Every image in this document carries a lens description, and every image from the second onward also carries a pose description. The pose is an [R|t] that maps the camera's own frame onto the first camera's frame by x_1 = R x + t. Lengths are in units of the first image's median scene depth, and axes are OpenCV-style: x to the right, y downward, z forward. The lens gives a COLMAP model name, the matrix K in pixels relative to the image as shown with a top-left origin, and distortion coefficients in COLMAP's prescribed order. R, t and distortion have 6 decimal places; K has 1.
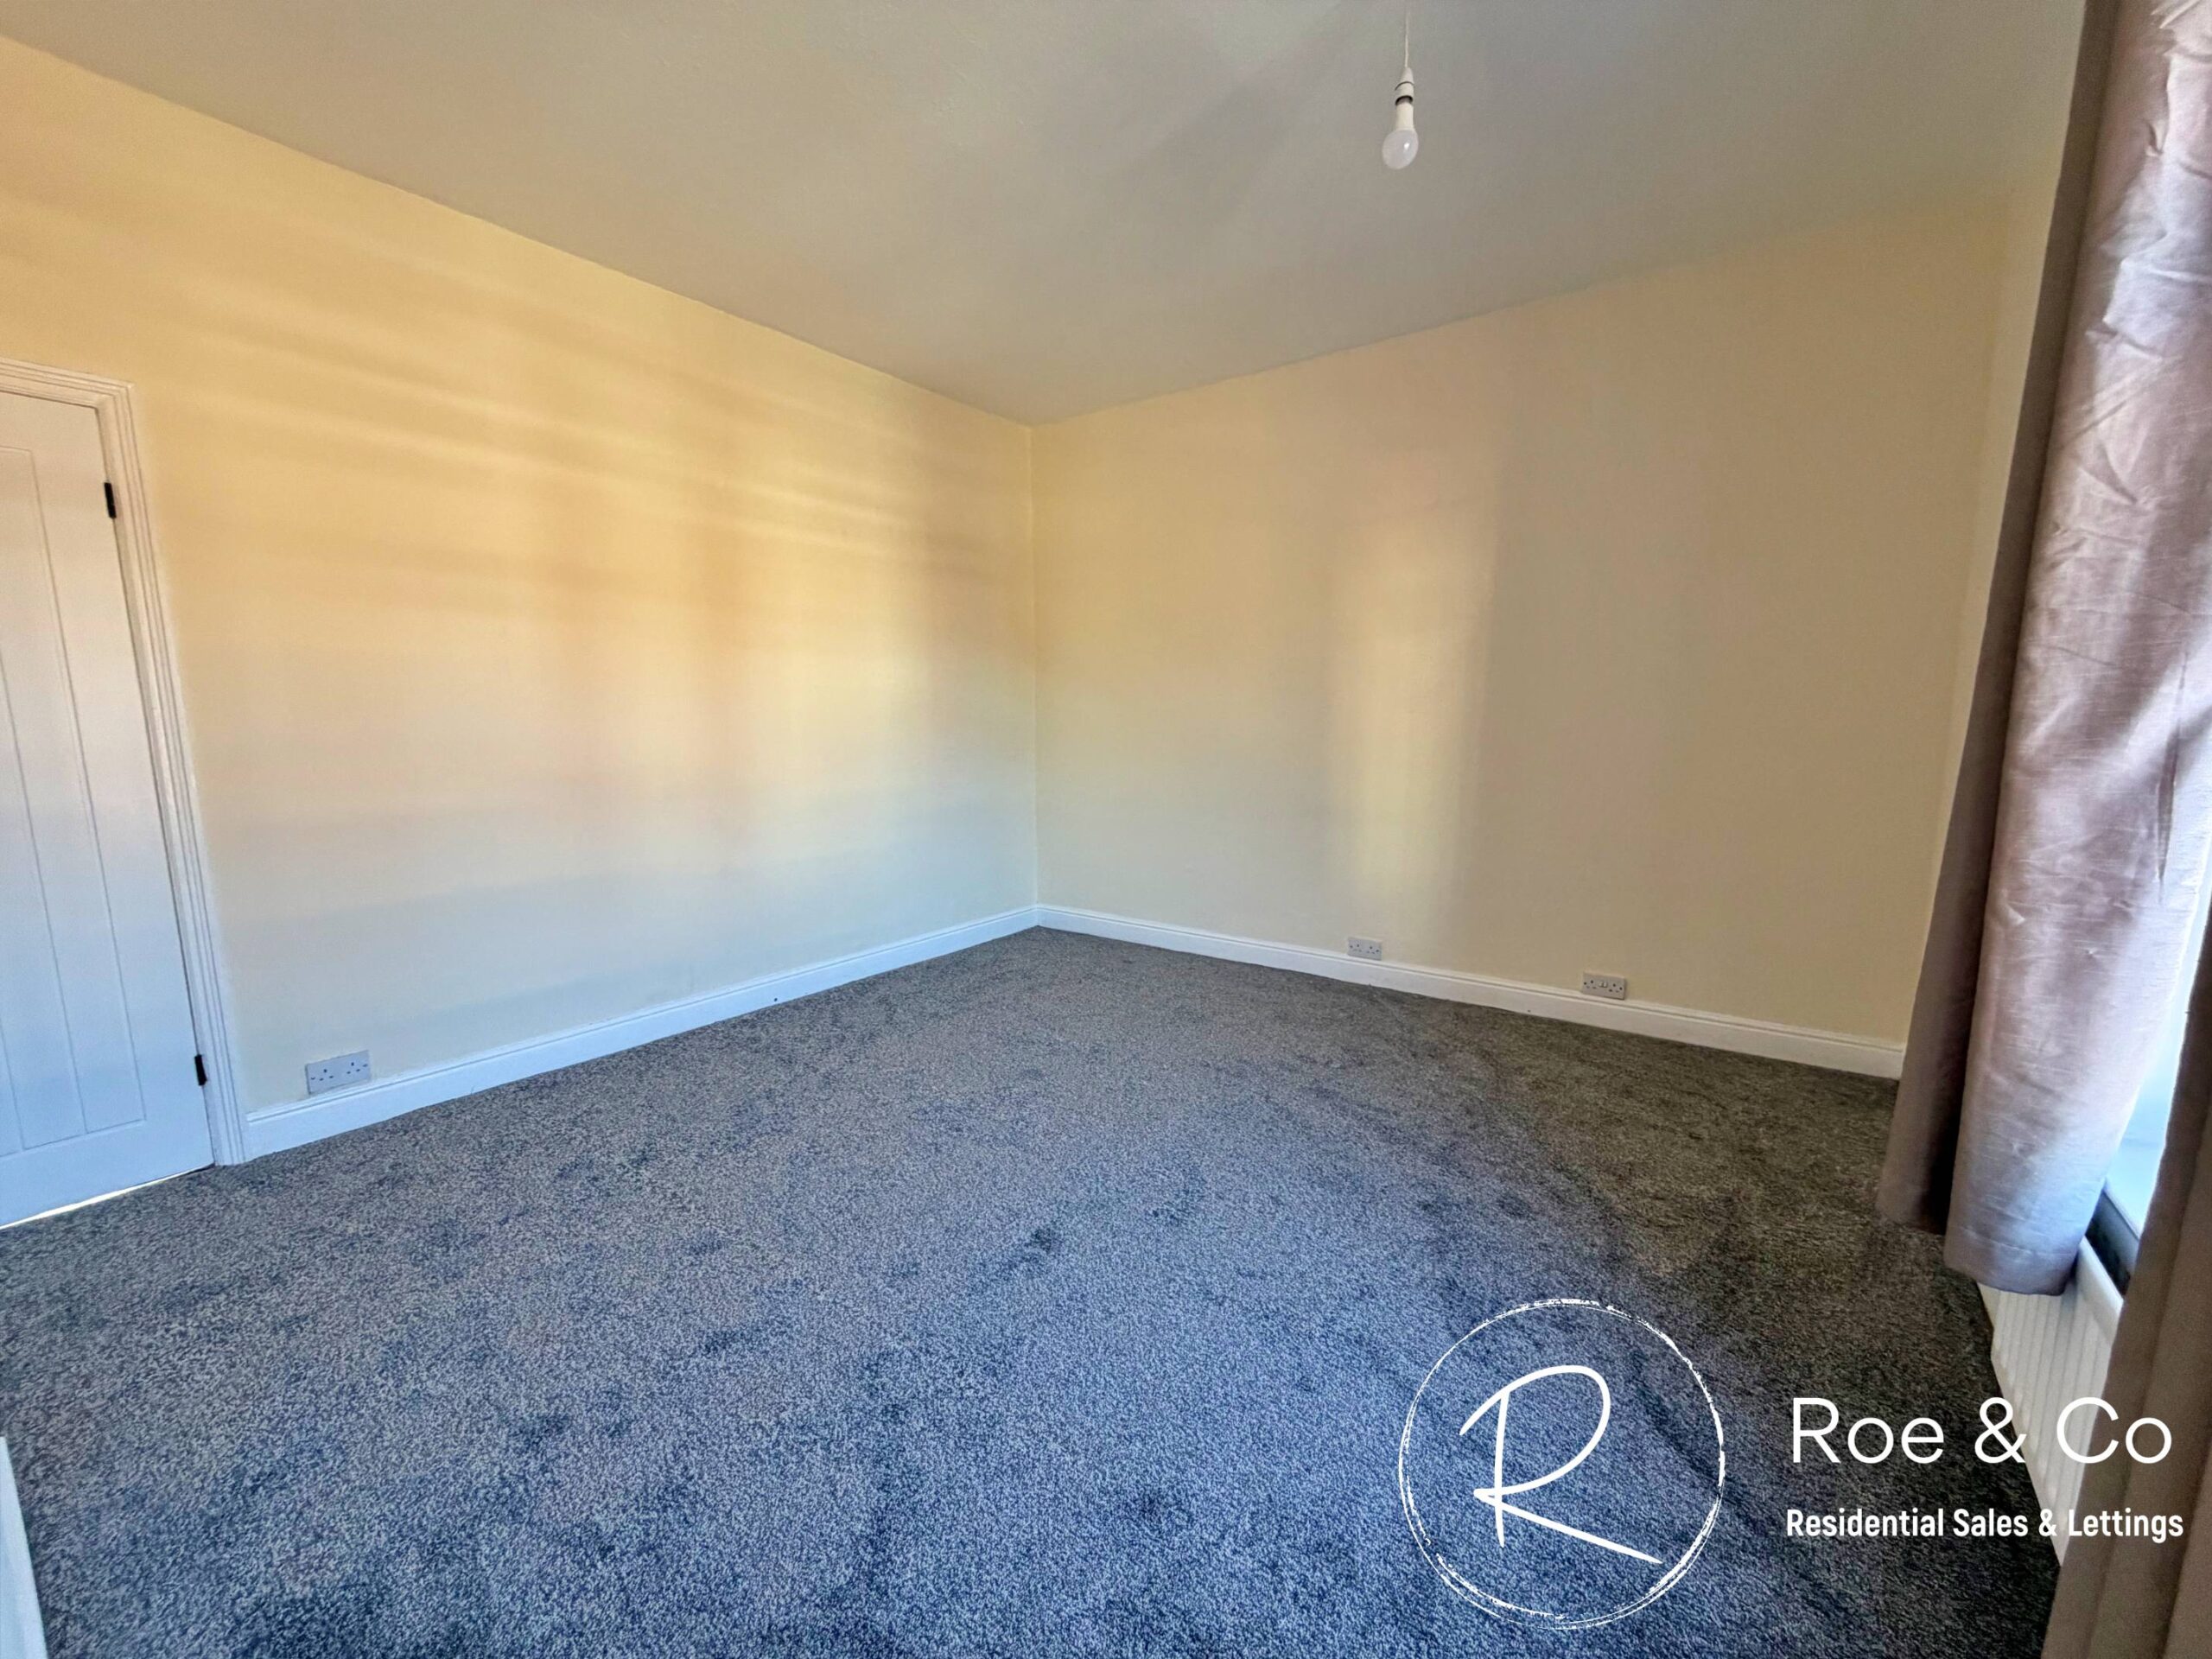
lens RADIAL K [[883.9, 0, 1105.2], [0, 883.9, 823.6], [0, 0, 1]] dist [0.001189, -0.000203]
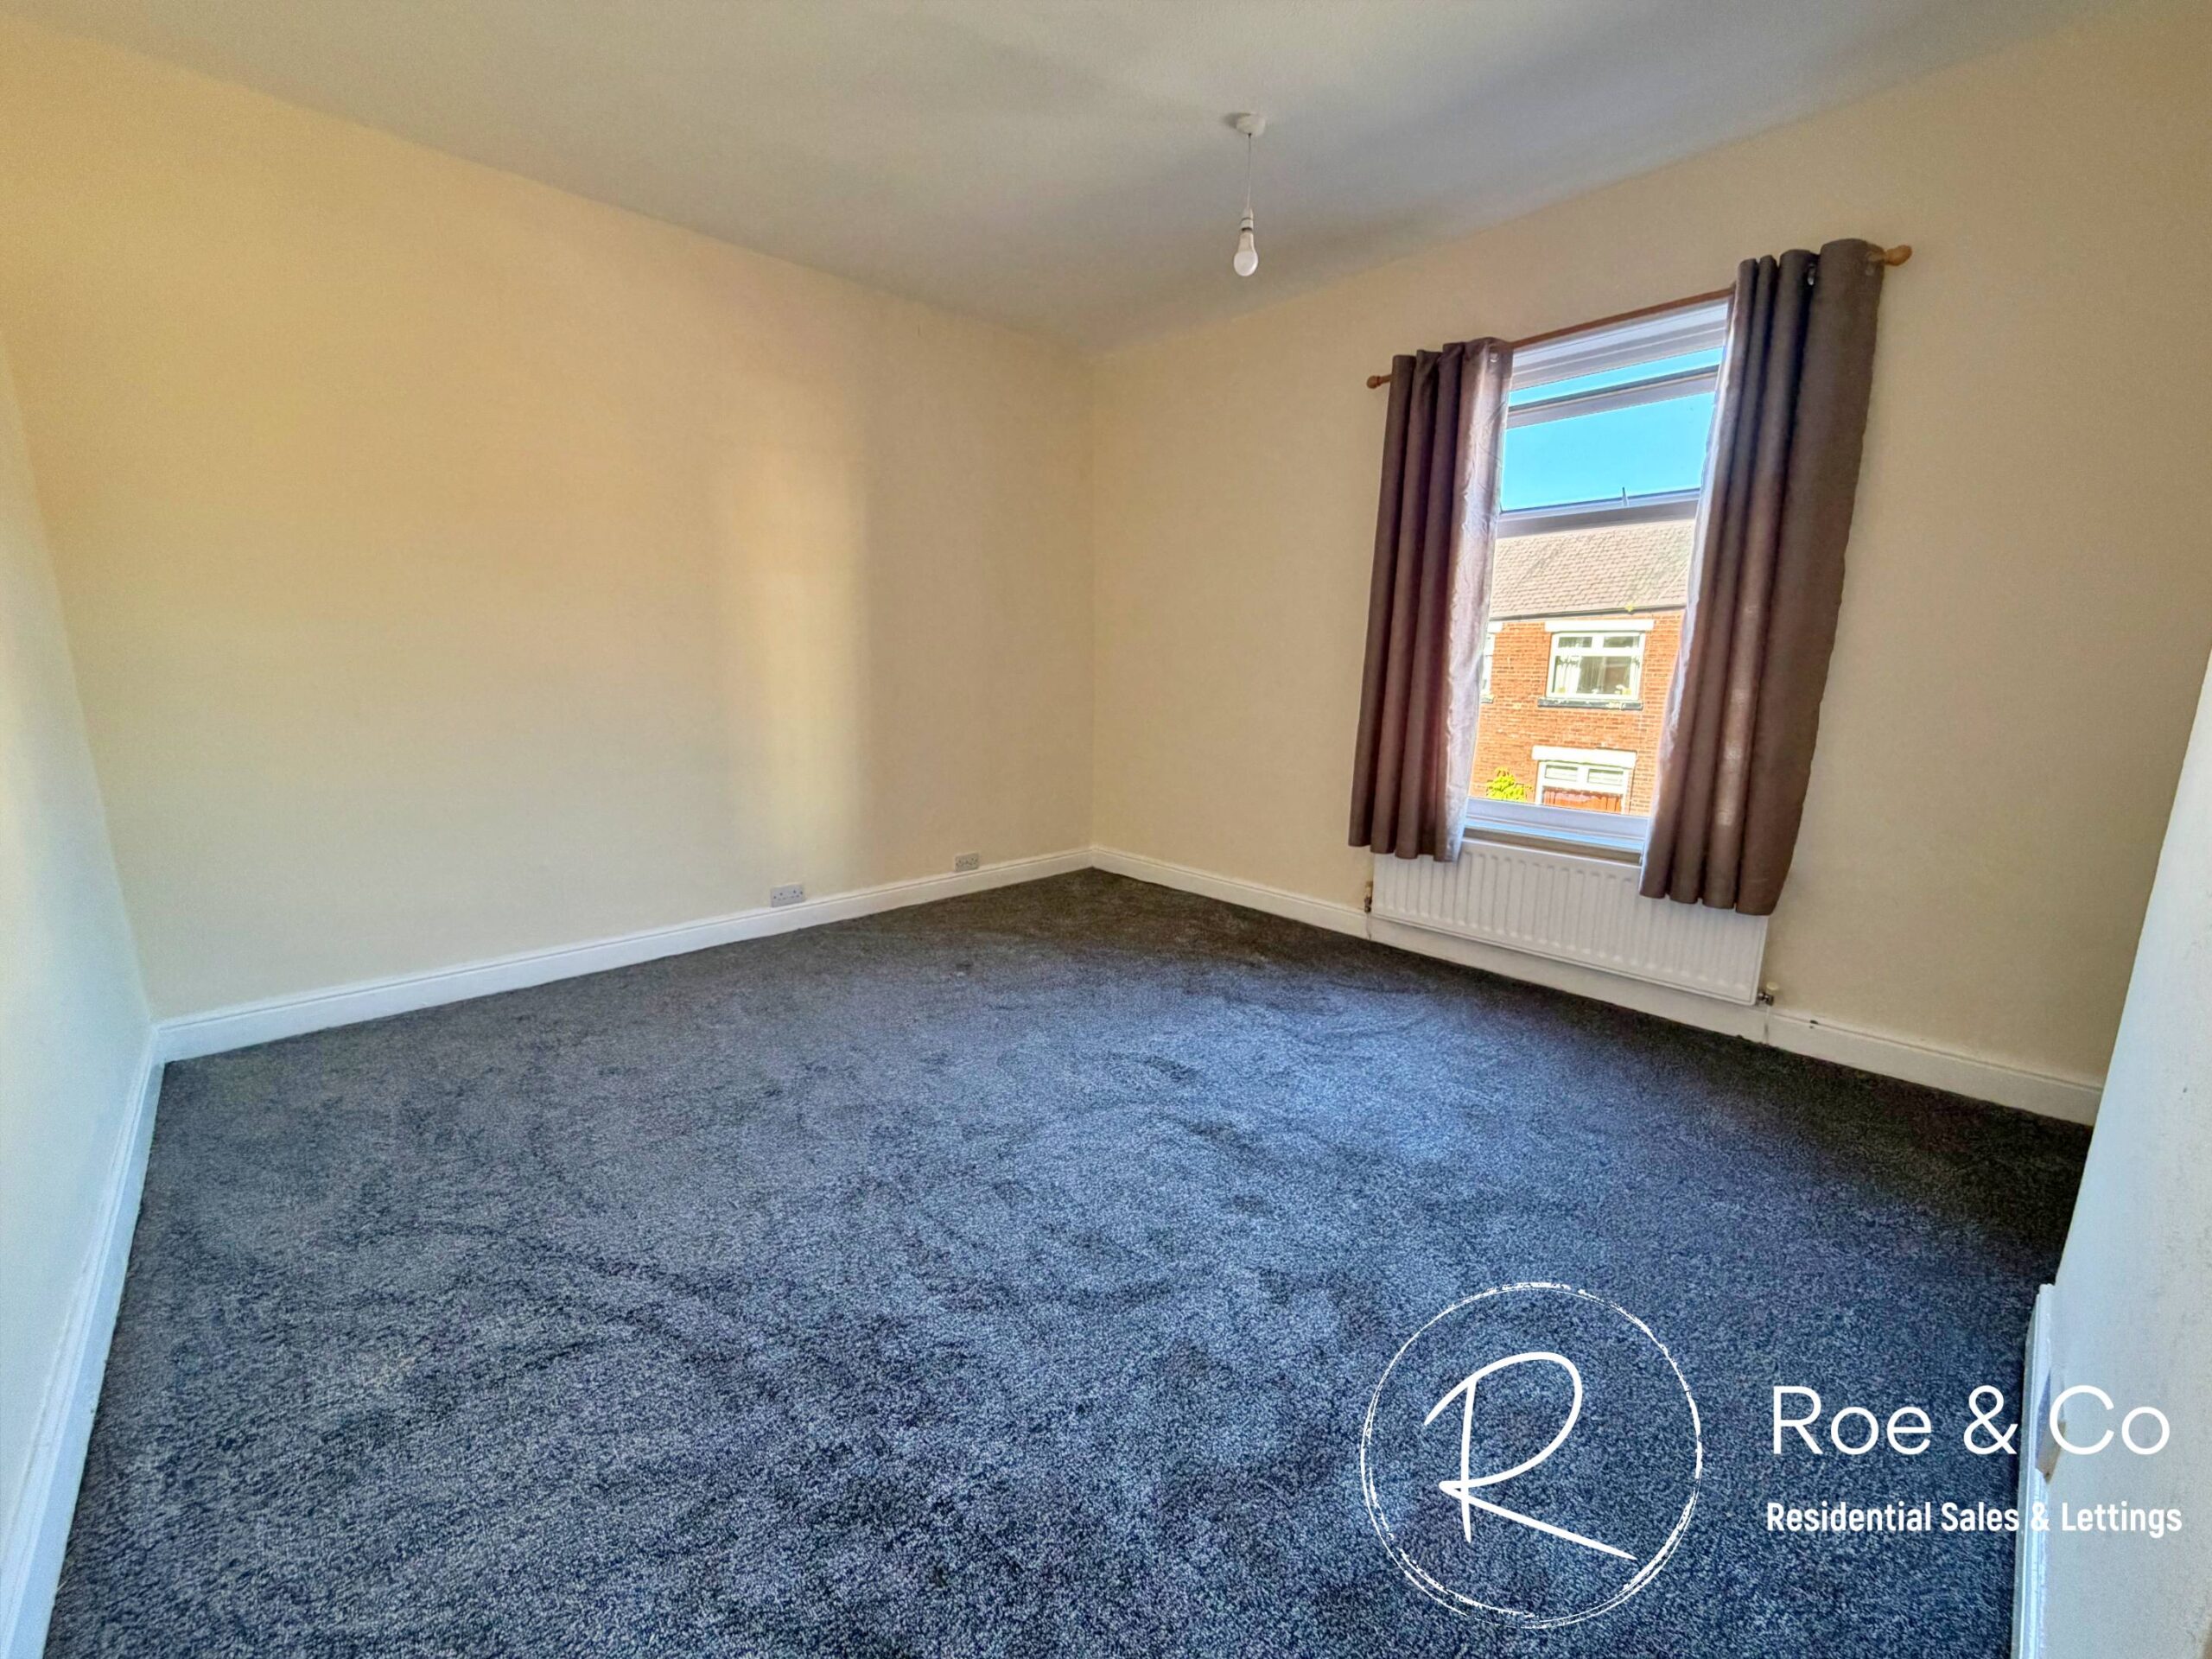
lens RADIAL K [[883.9, 0, 1109.5], [0, 883.9, 821.1], [0, 0, 1]] dist [0.001189, -0.000203]
pose [[0.182385, -0.175781, 0.967387, -0.652279], [0.115950, 0.980869, 0.156370, -0.057253], [-0.976366, 0.083649, 0.199278, 0.515993]]
